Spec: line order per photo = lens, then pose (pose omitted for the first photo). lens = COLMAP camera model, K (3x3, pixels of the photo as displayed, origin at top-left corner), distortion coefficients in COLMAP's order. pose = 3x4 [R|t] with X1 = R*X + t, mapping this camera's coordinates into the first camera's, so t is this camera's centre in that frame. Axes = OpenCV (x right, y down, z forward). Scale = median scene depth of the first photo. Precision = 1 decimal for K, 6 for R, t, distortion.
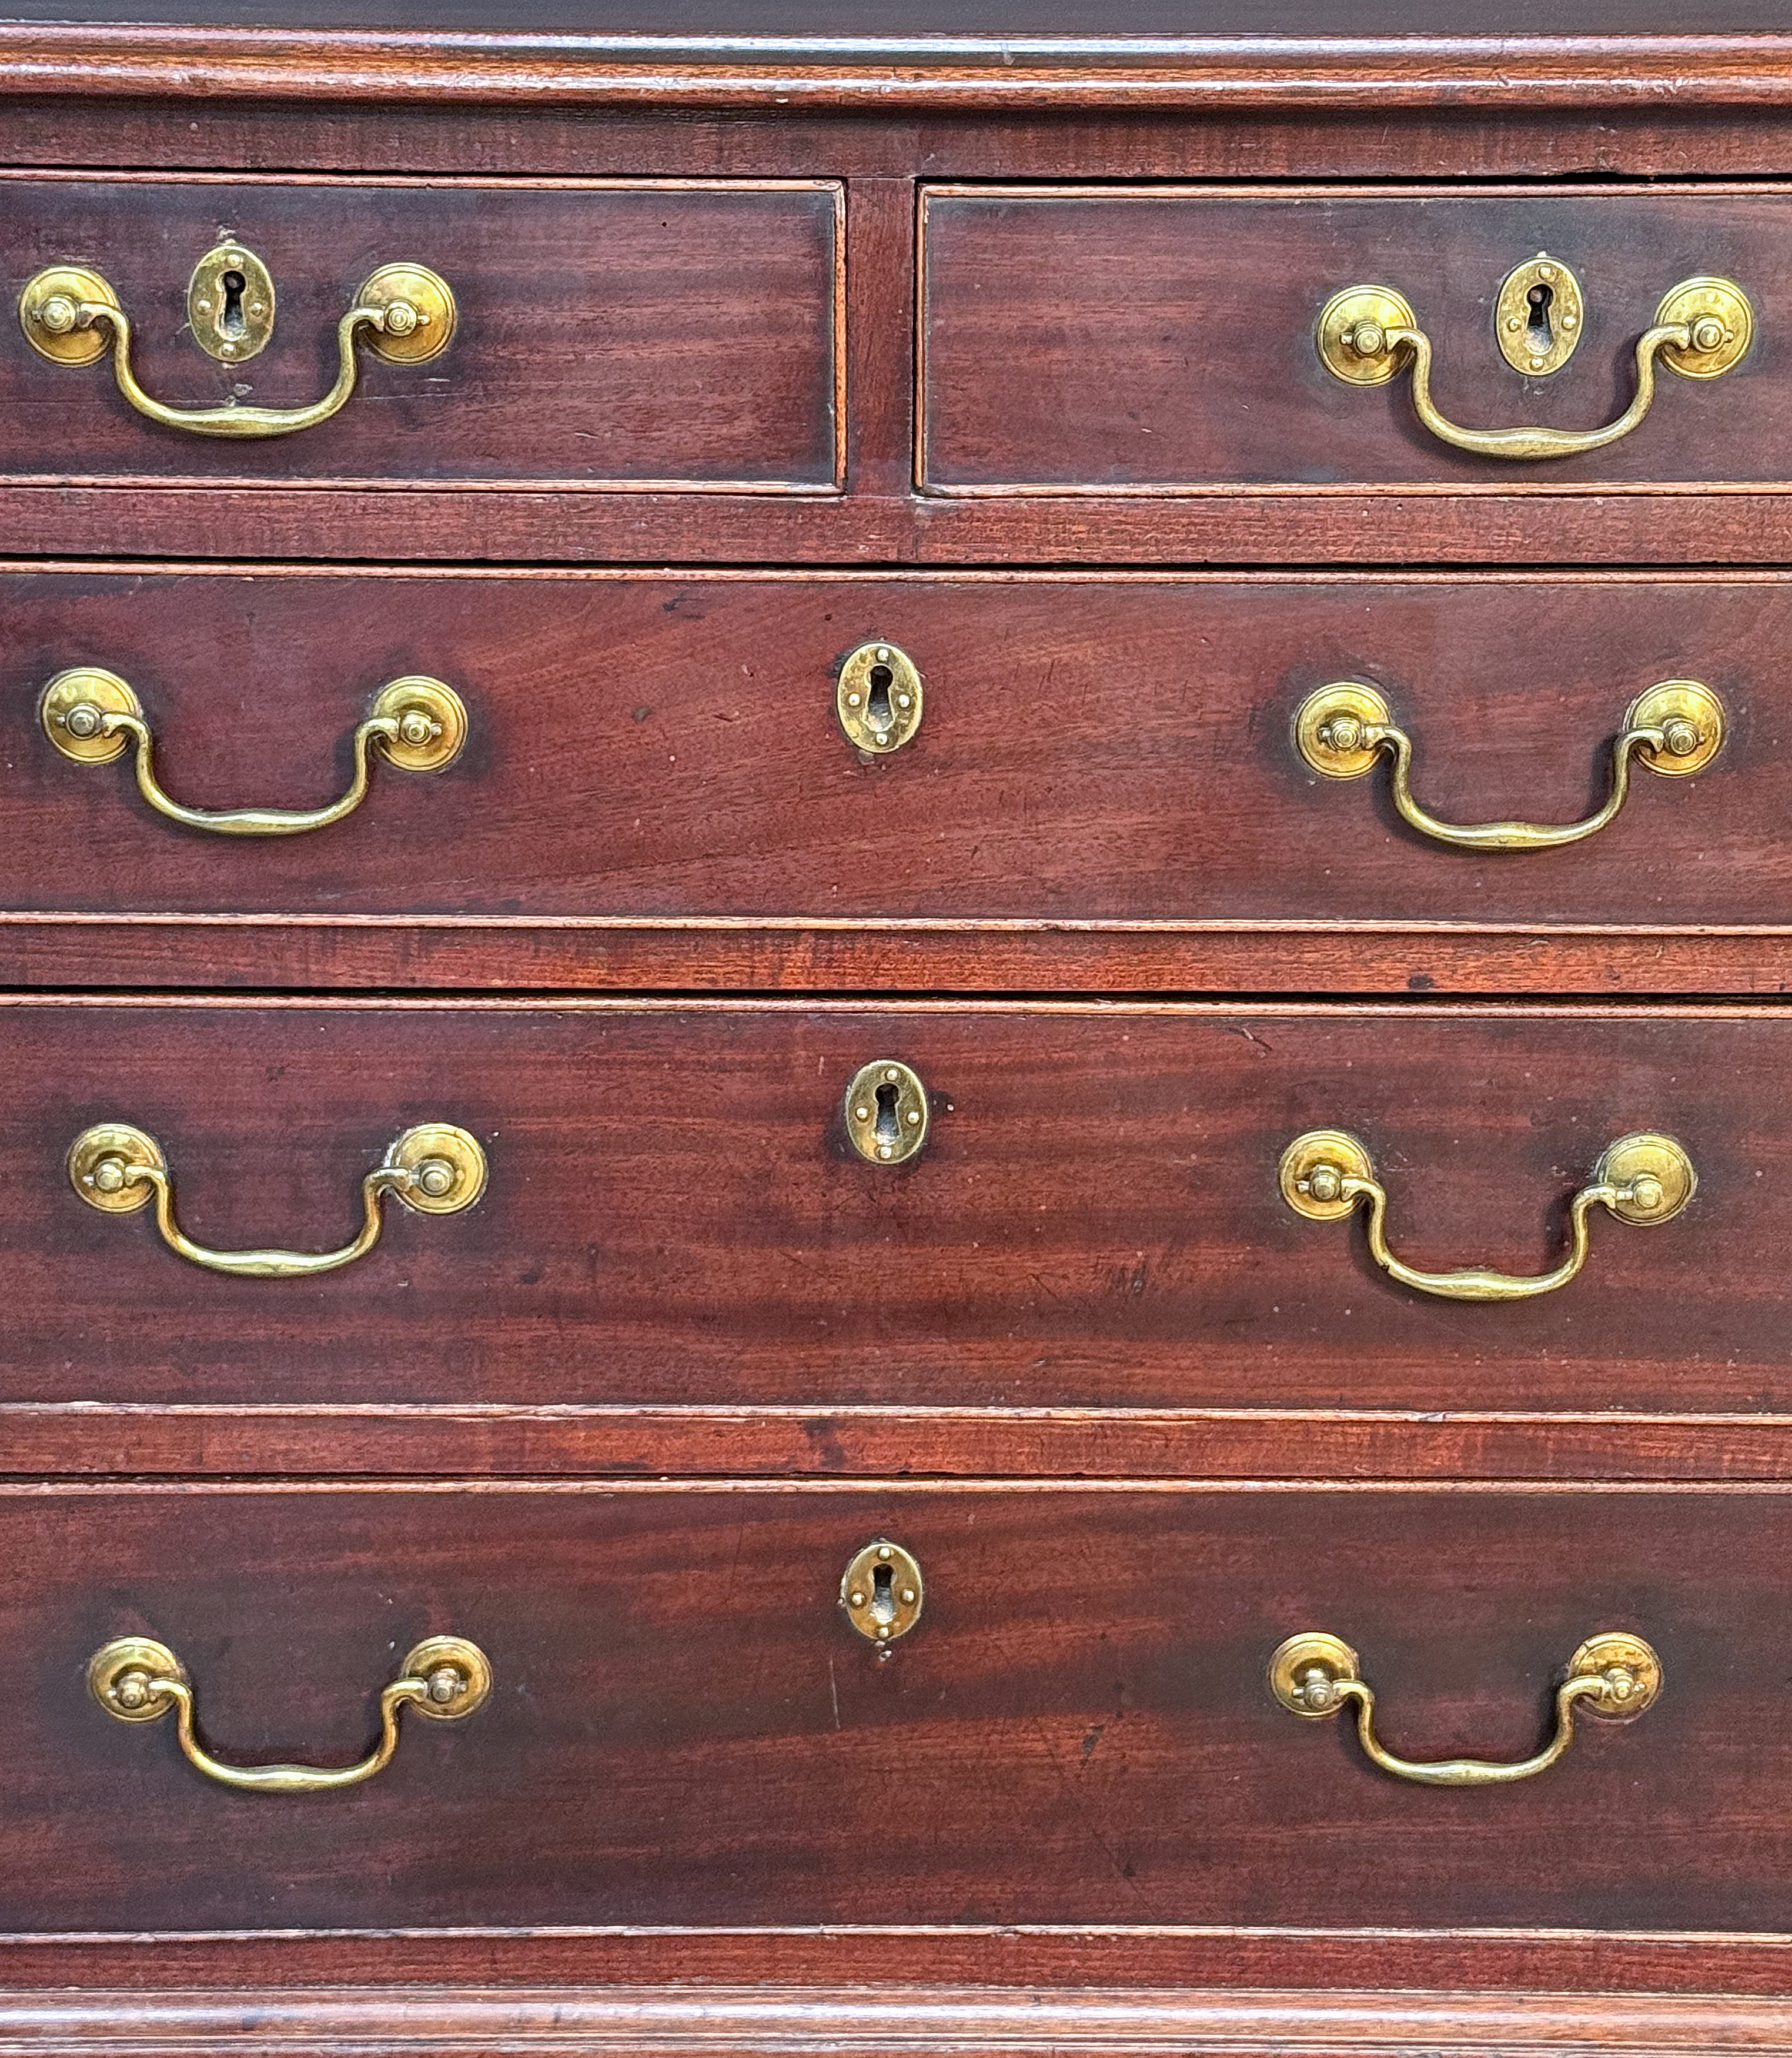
lens RADIAL K [[3886.8, 0, 893.3], [0, 3886.8, 1045.0], [0, 0, 1]] dist [0.104137, 0.000000]
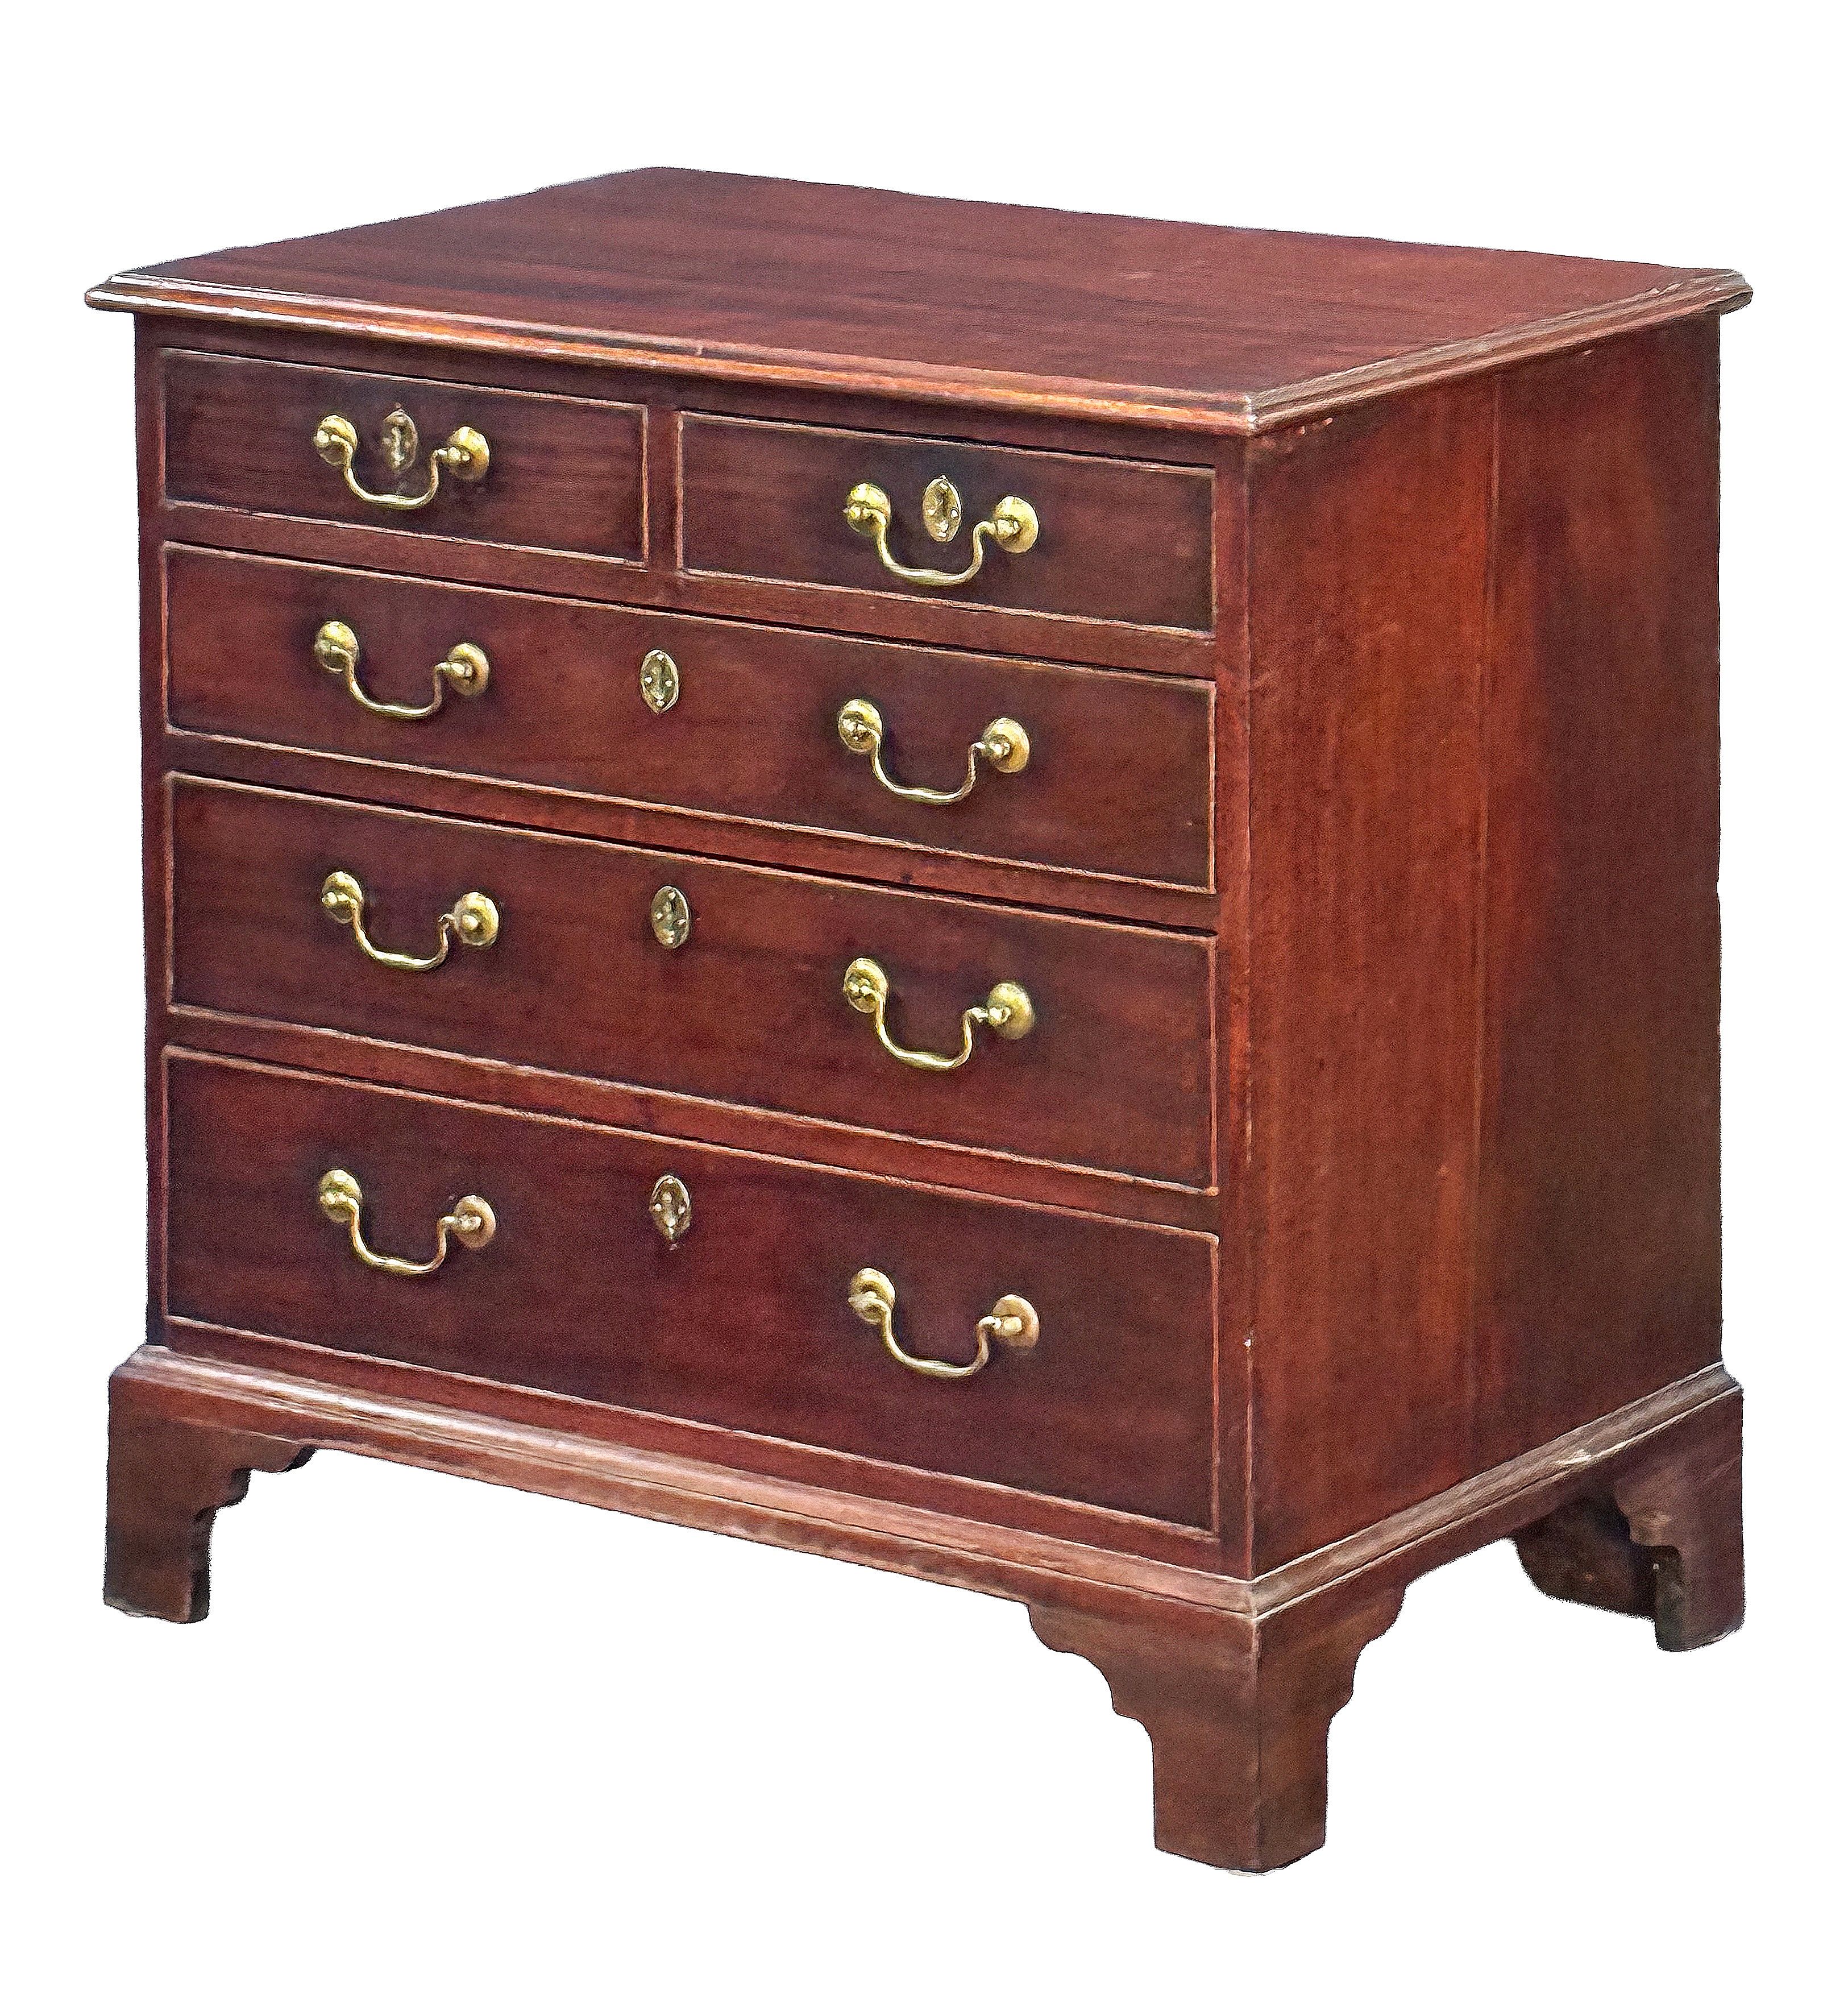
lens RADIAL K [[7856.6, 0, 926.1], [0, 7856.6, 981.7], [0, 0, 1]] dist [0.277892, 0.000000]
pose [[0.791857, 0.125639, -0.597644, 2.274113], [-0.187917, 0.981256, -0.042699, 0.180098], [0.581077, 0.146119, 0.800624, -1.828124]]
